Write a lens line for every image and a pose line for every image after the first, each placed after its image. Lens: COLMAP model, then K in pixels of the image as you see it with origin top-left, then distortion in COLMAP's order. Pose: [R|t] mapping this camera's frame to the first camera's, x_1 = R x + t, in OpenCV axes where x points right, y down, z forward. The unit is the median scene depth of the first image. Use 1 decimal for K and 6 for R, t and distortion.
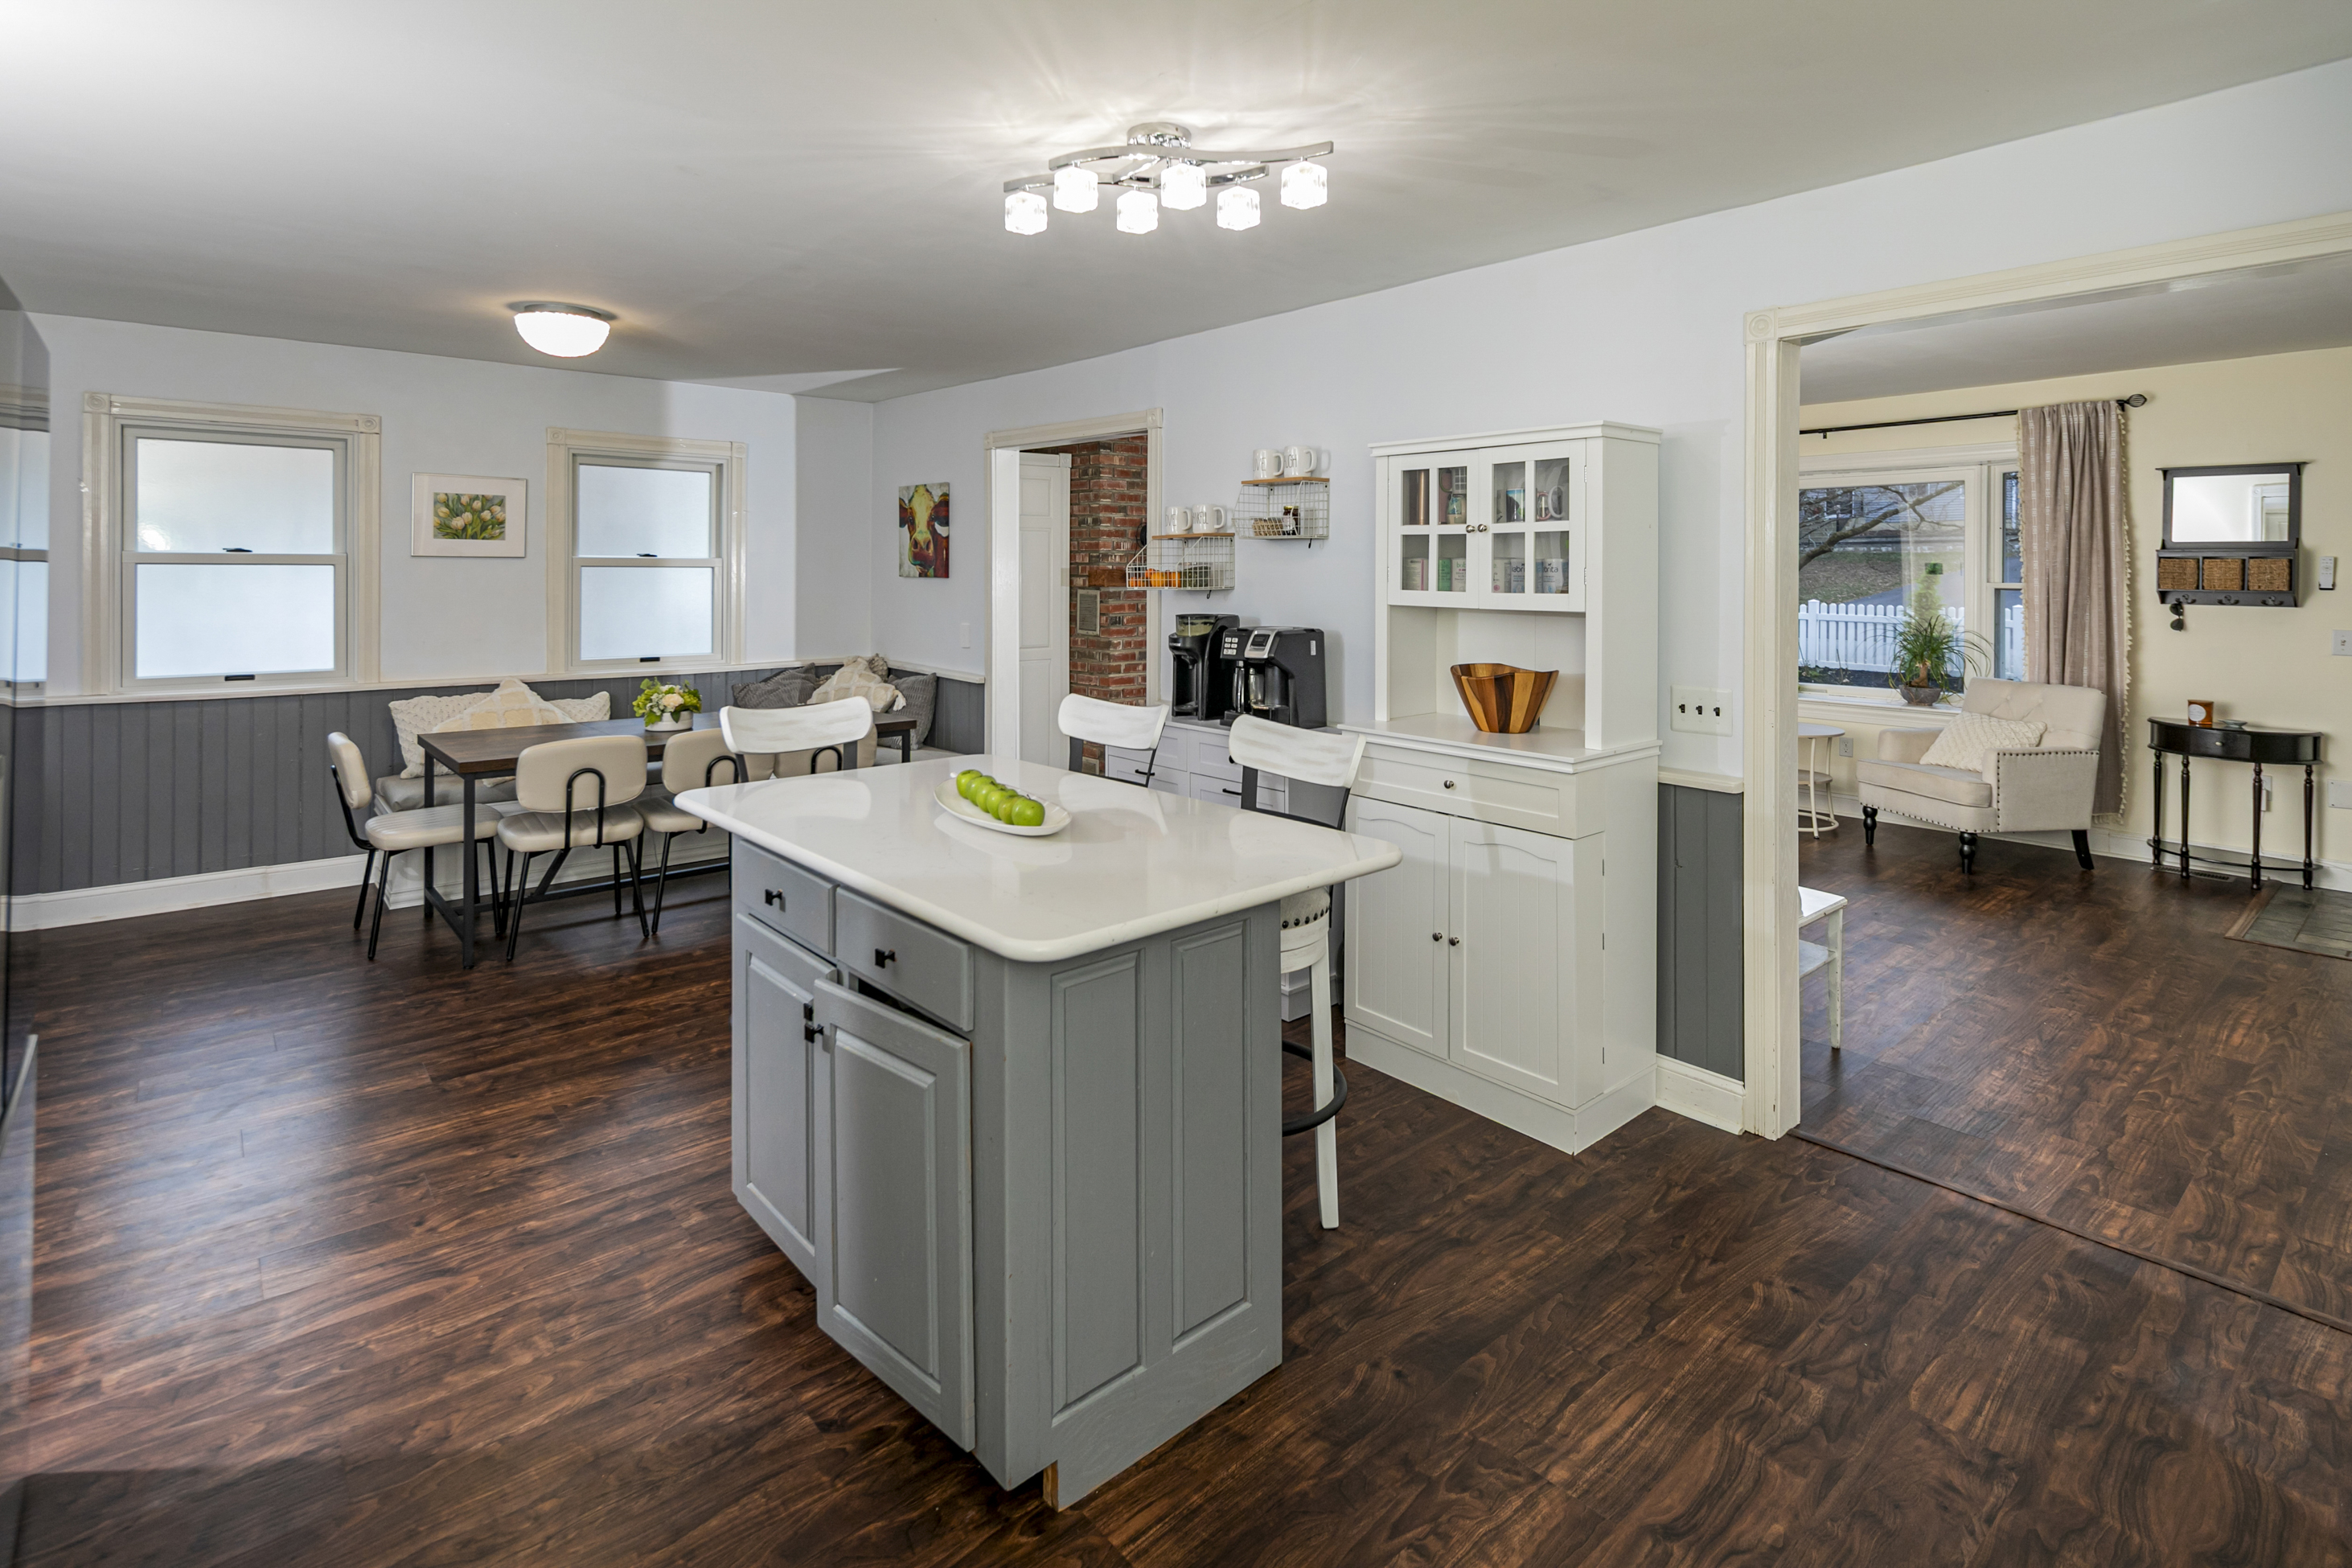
lens RADIAL K [[1159.0, 0, 1157.2], [0, 1159.0, 575.3], [0, 0, 1]] dist [0.015322, -0.006270]
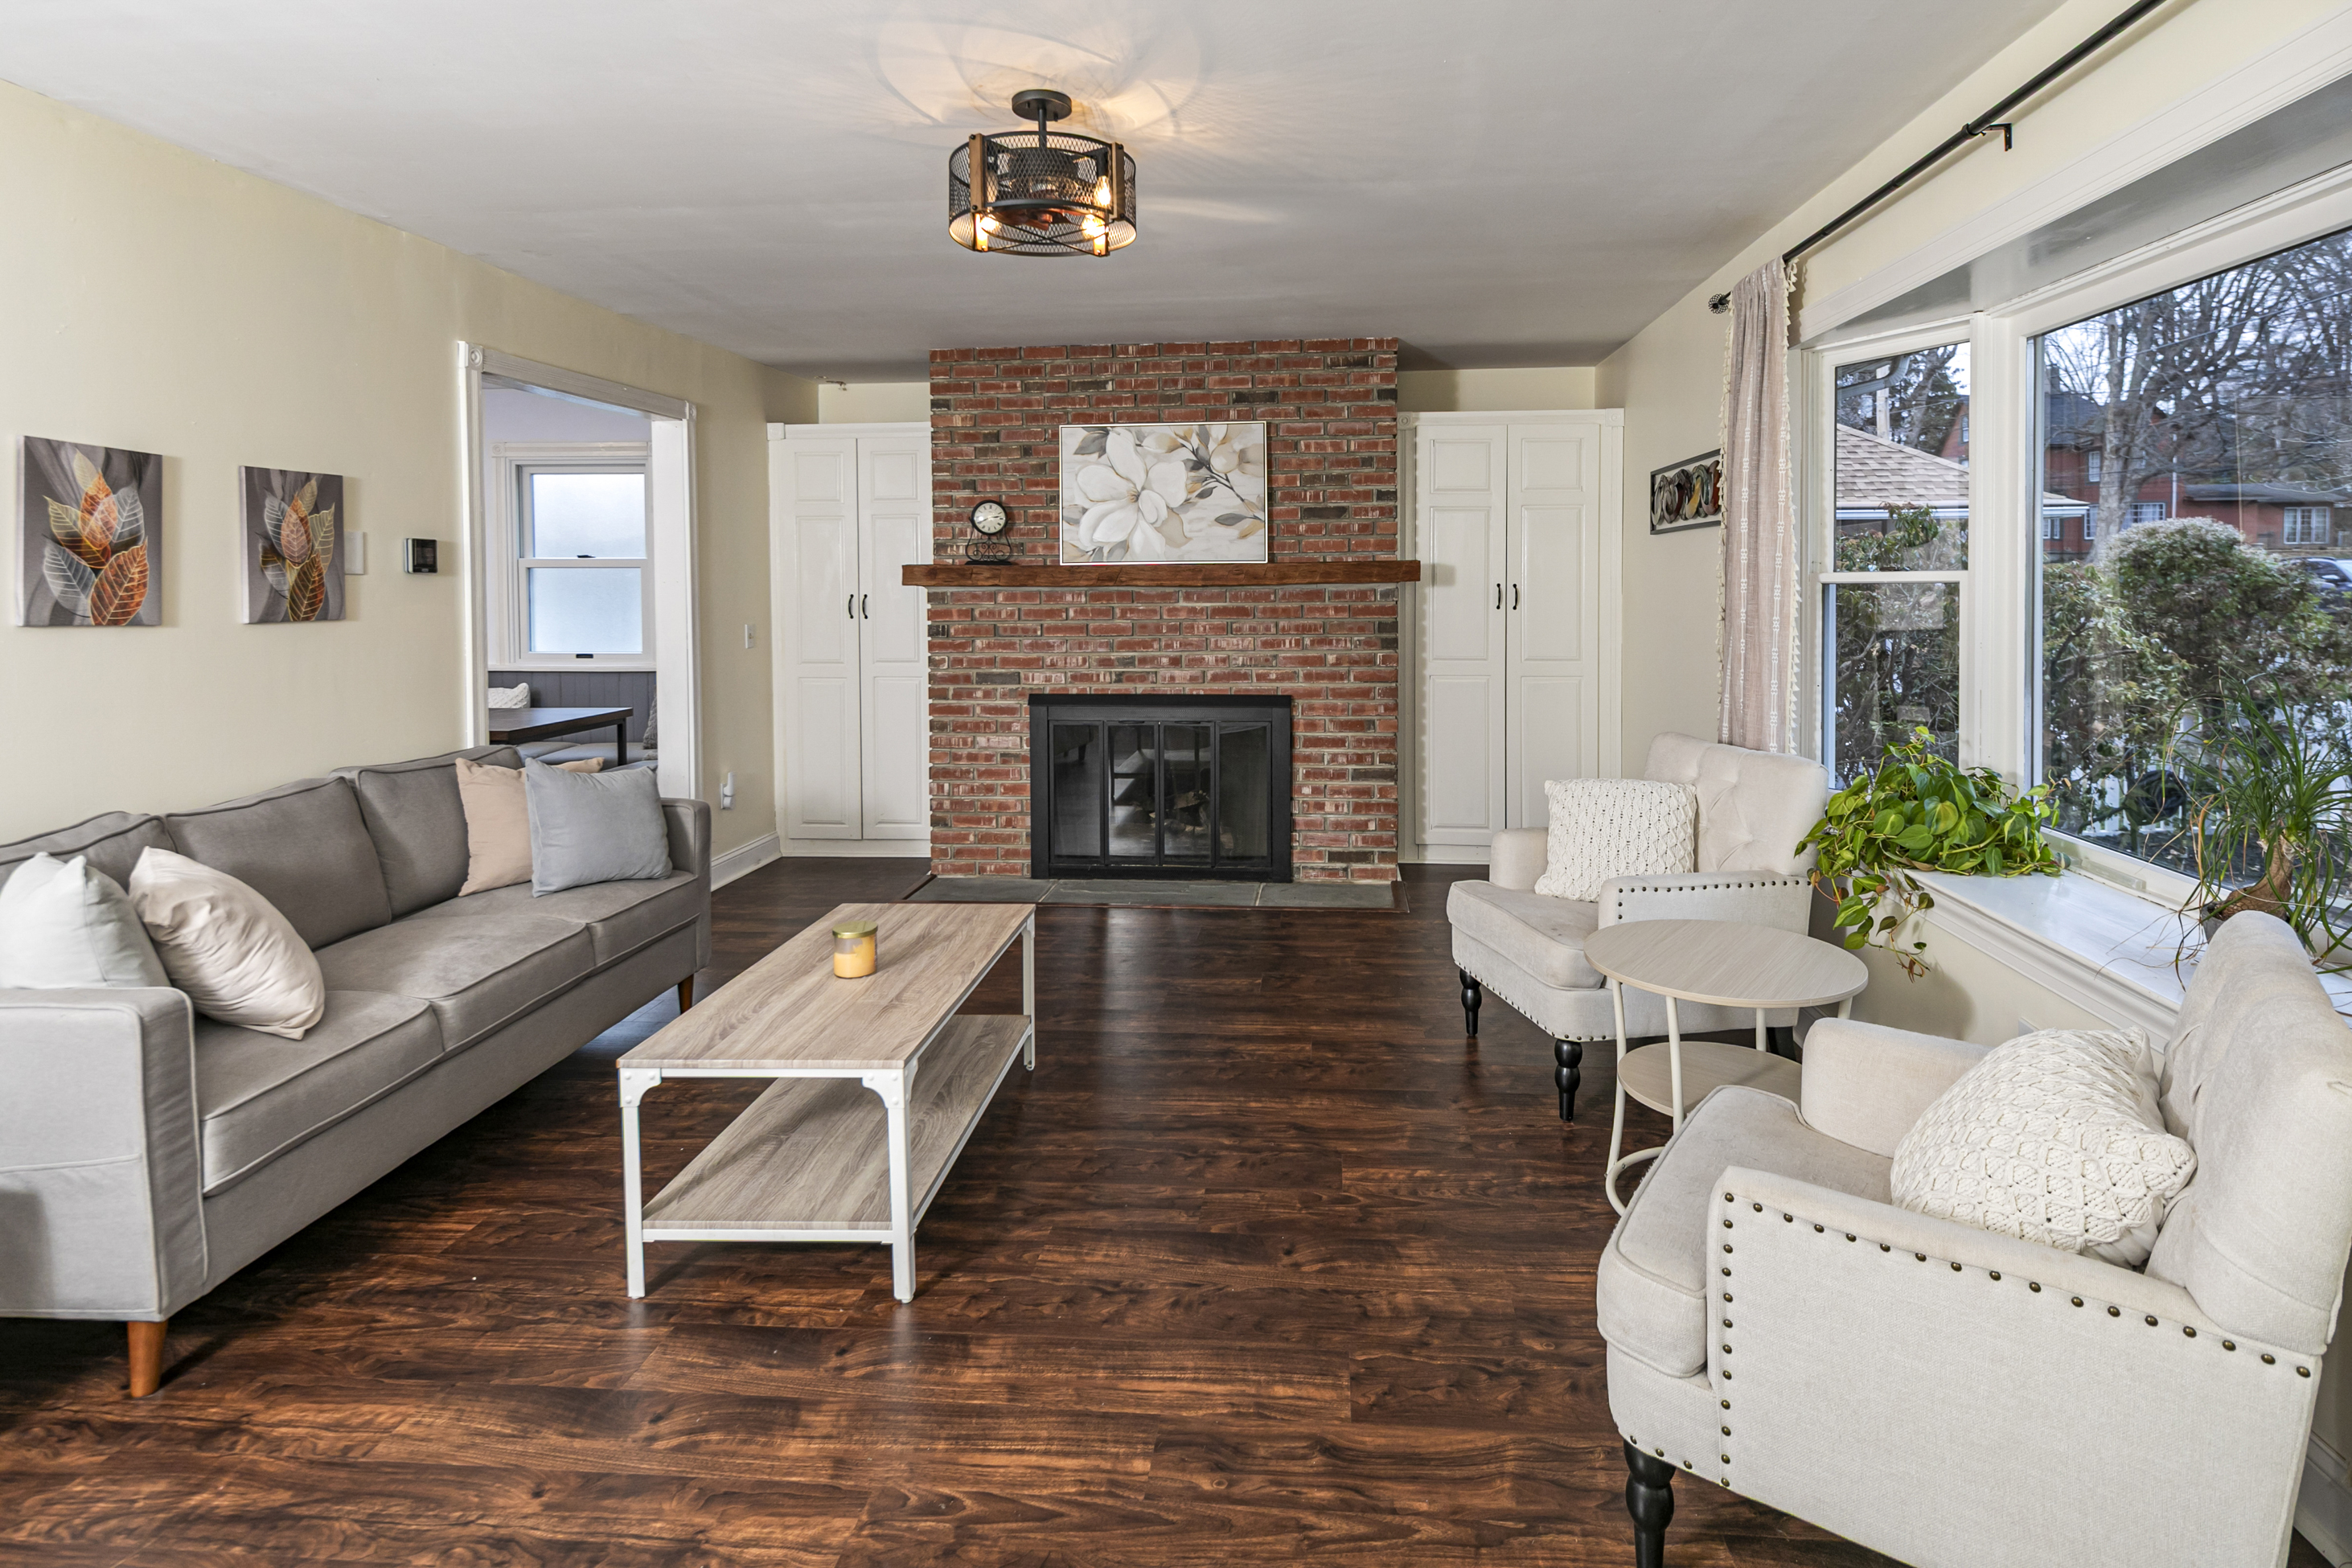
lens RADIAL K [[1159.0, 0, 1214.2], [0, 1159.0, 619.1], [0, 0, 1]] dist [0.015322, -0.006270]
pose [[0.715050, 0.017488, -0.698855, 0.691144], [-0.000269, 0.999694, 0.024741, 0.013633], [0.699073, -0.017503, 0.714836, 0.636870]]
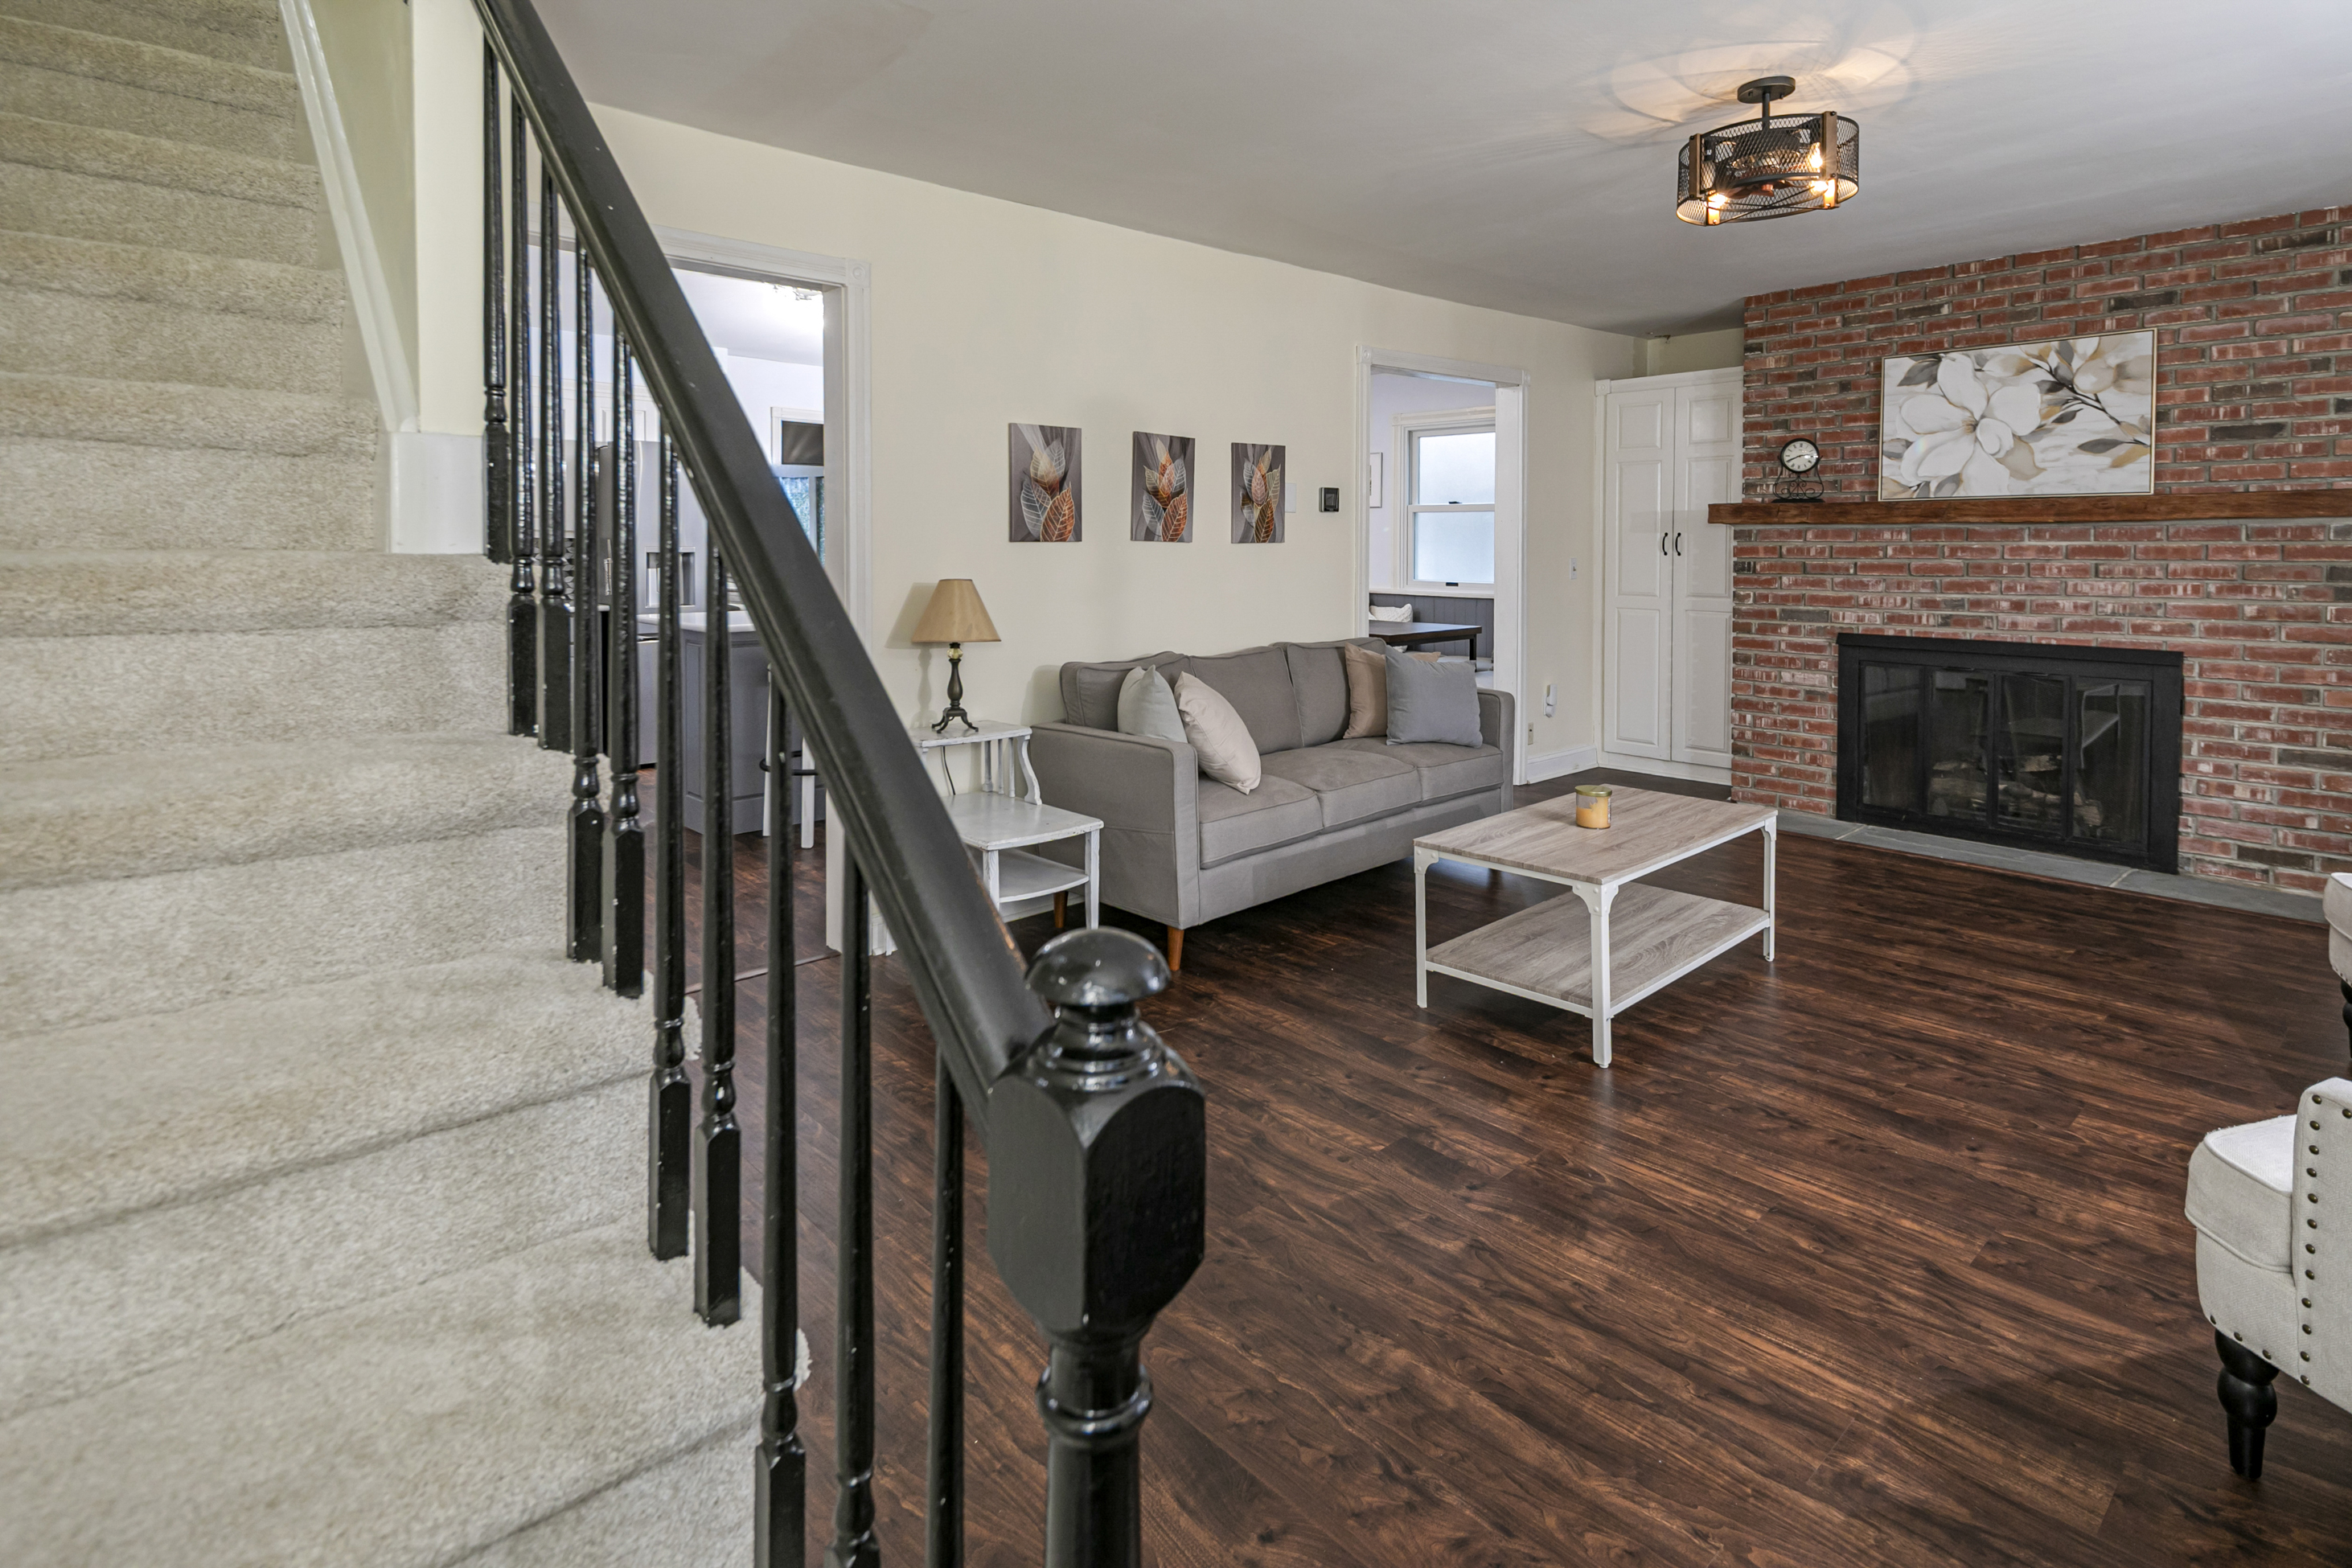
lens RADIAL K [[1159.0, 0, 1209.6], [0, 1159.0, 576.3], [0, 0, 1]] dist [0.015322, -0.006270]
pose [[0.068271, 0.033512, -0.997104, 0.807391], [-0.006353, 0.999430, 0.033155, 0.023454], [0.997647, 0.004071, 0.068445, 0.635994]]
